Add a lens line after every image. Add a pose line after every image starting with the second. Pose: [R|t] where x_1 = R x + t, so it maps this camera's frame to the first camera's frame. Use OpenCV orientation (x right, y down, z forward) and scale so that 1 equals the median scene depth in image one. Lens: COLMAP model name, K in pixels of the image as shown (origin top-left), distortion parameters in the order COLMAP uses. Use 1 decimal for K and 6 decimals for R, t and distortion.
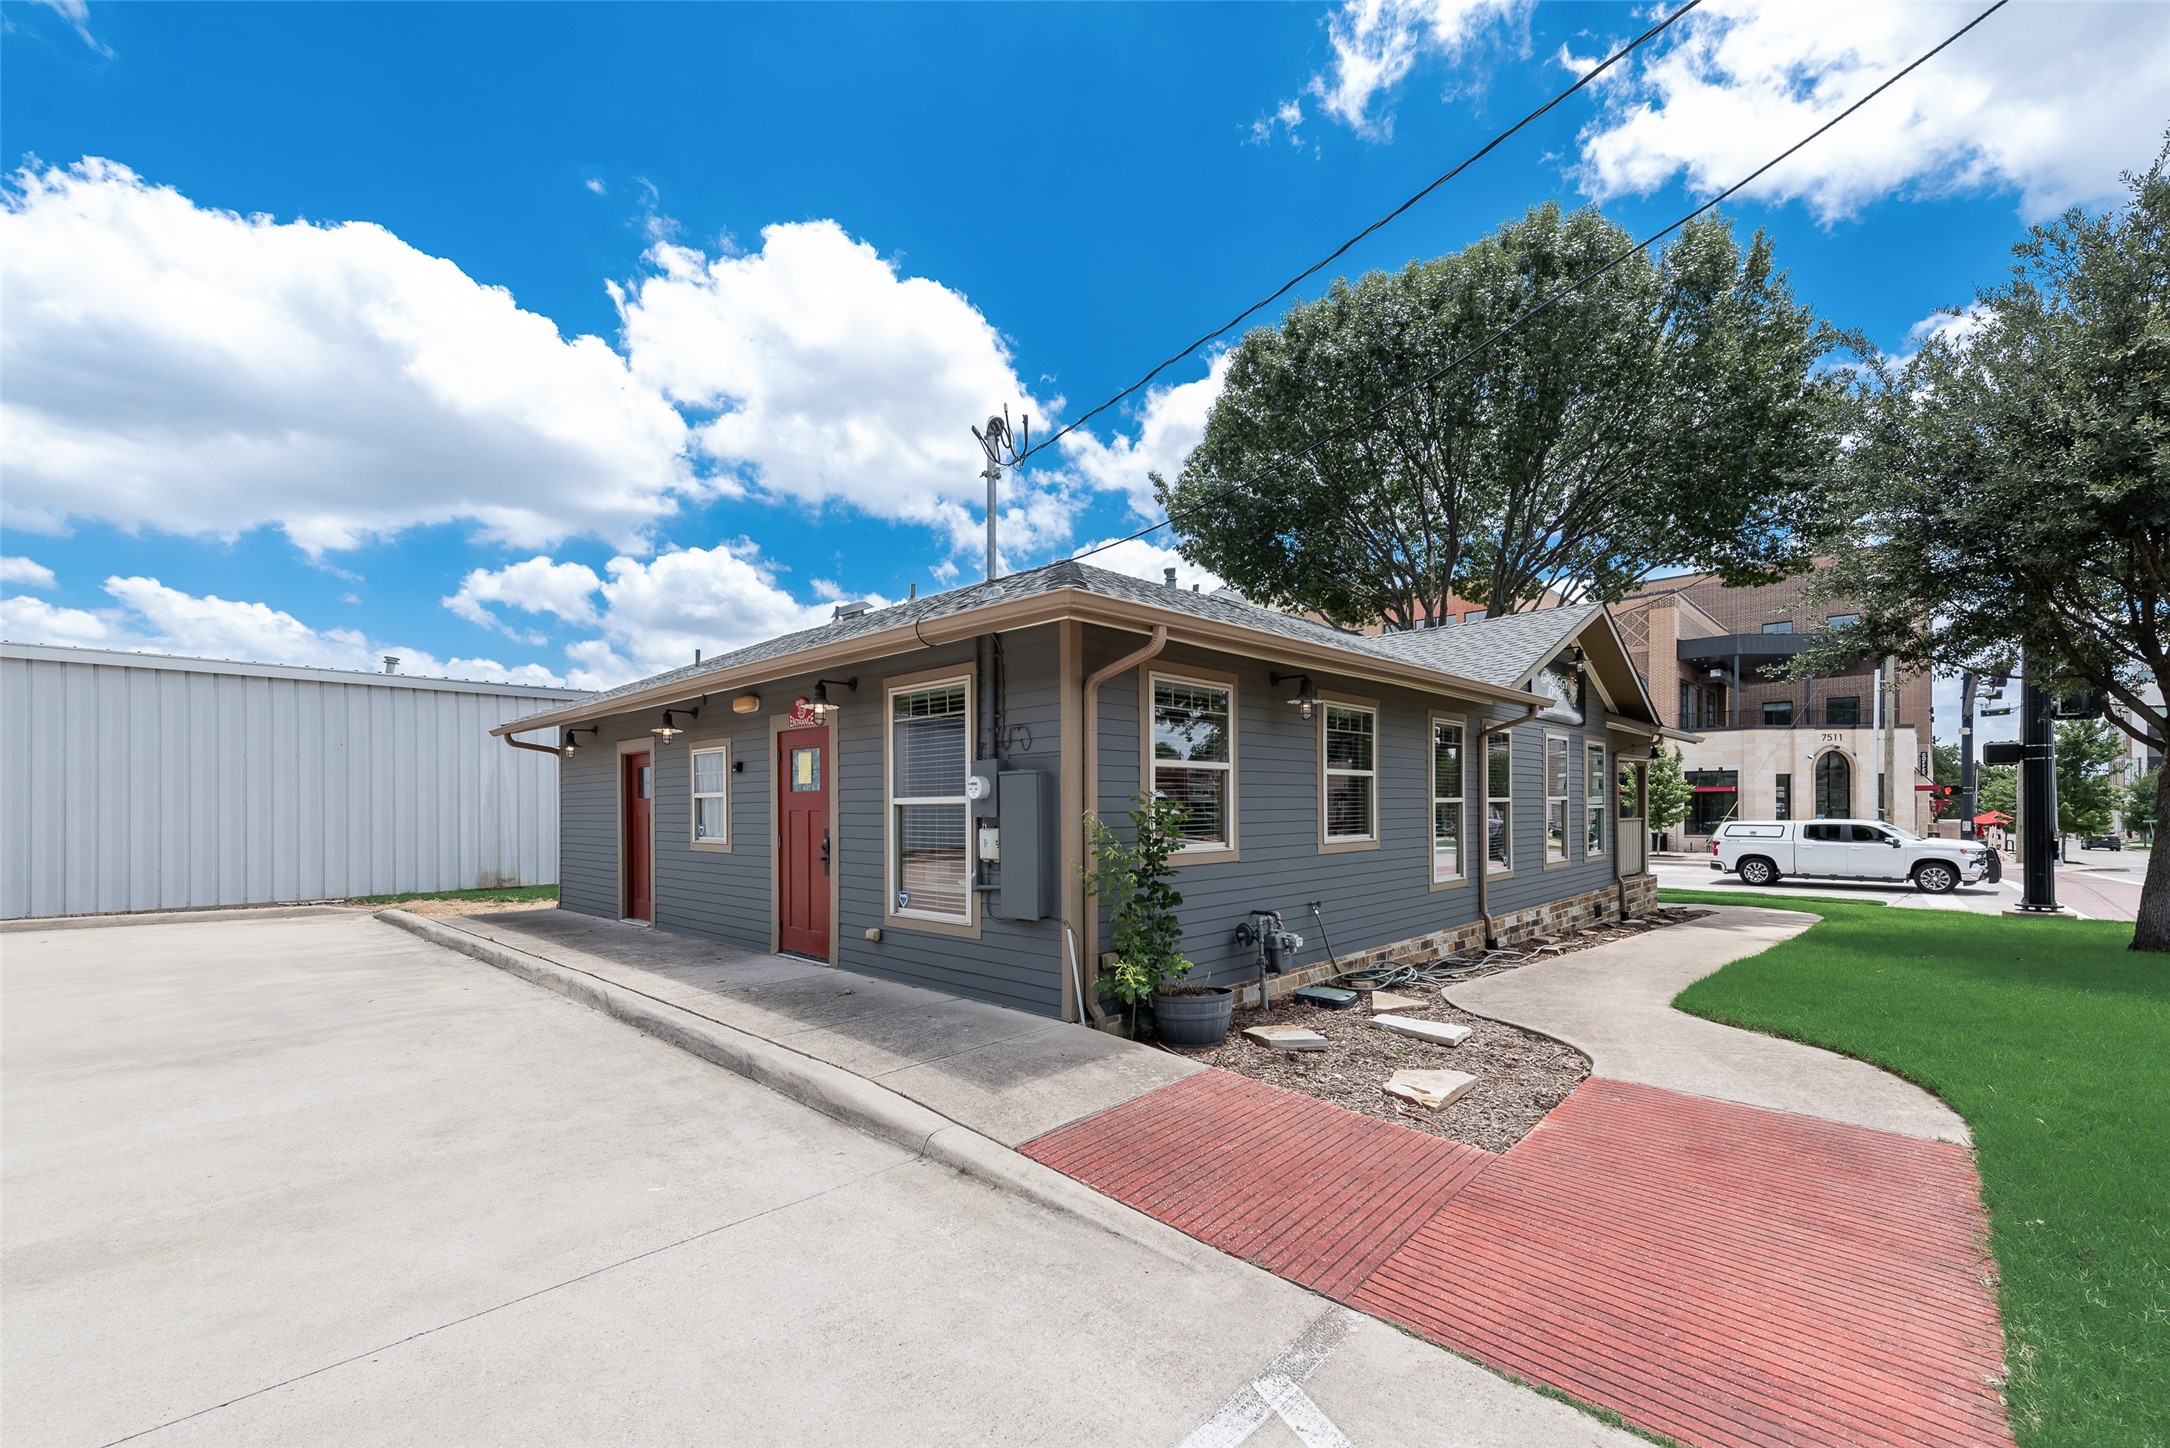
lens RADIAL K [[873.4, 0, 1117.4], [0, 873.4, 796.2], [0, 0, 1]] dist [0.013512, -0.000430]
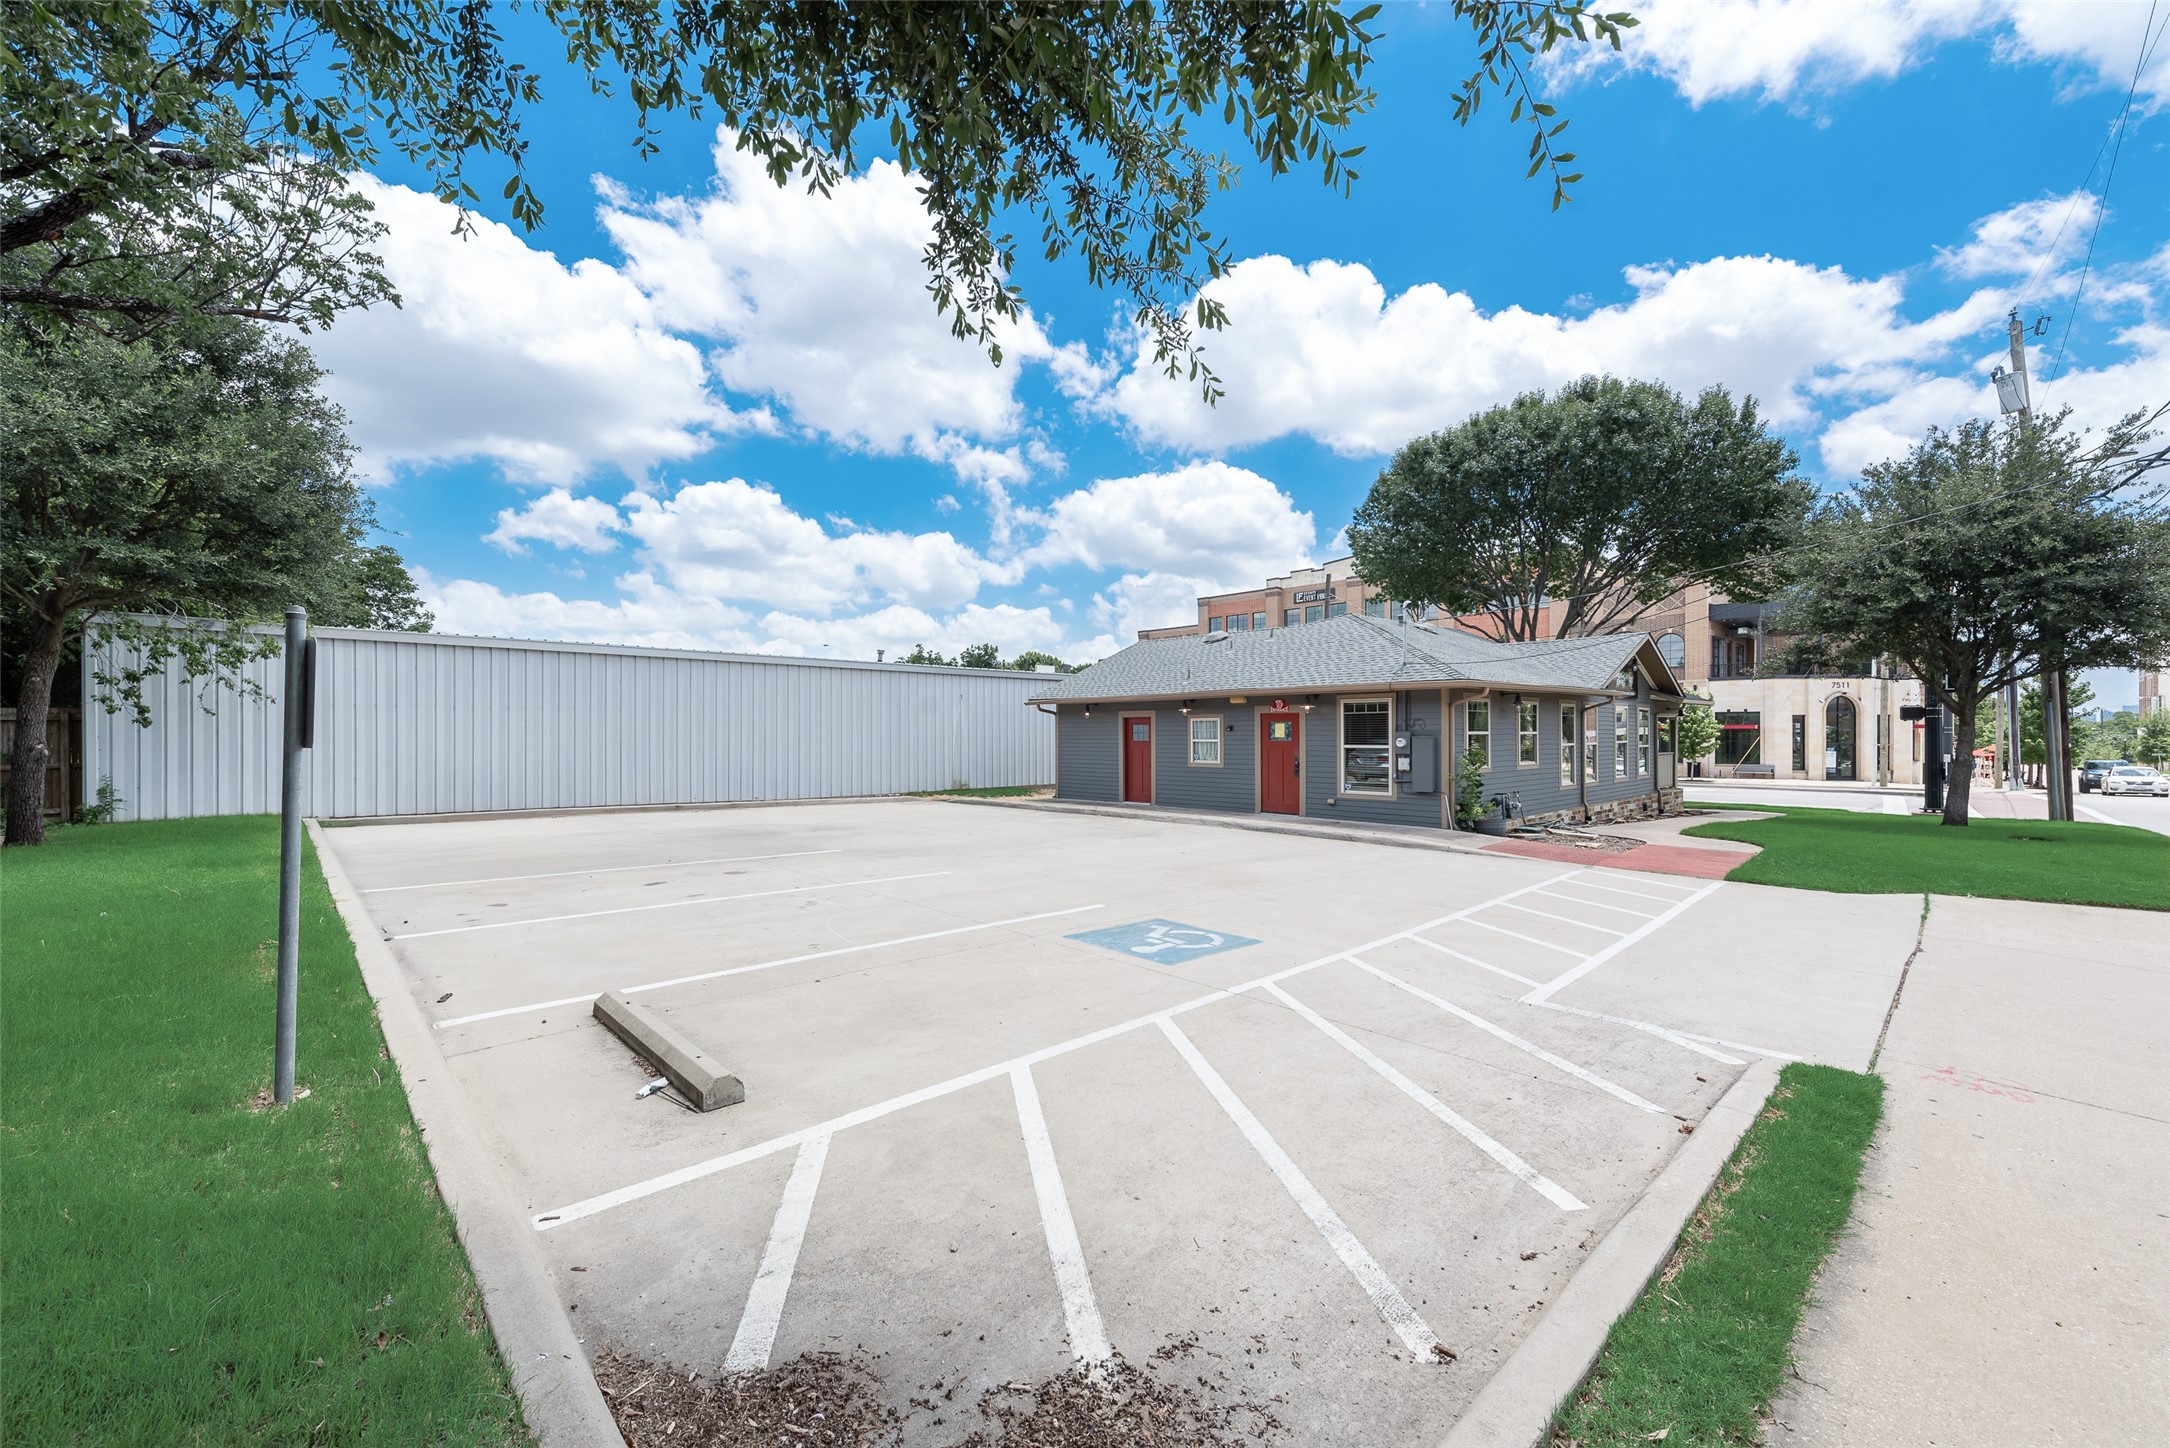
lens RADIAL K [[873.4, 0, 1082.2], [0, 873.4, 725.0], [0, 0, 1]] dist [0.013512, -0.000430]
pose [[0.998009, 0.003519, -0.062975, -0.371806], [-0.003348, 0.999990, 0.002830, -0.026064], [0.062985, -0.002614, 0.998011, -0.657827]]
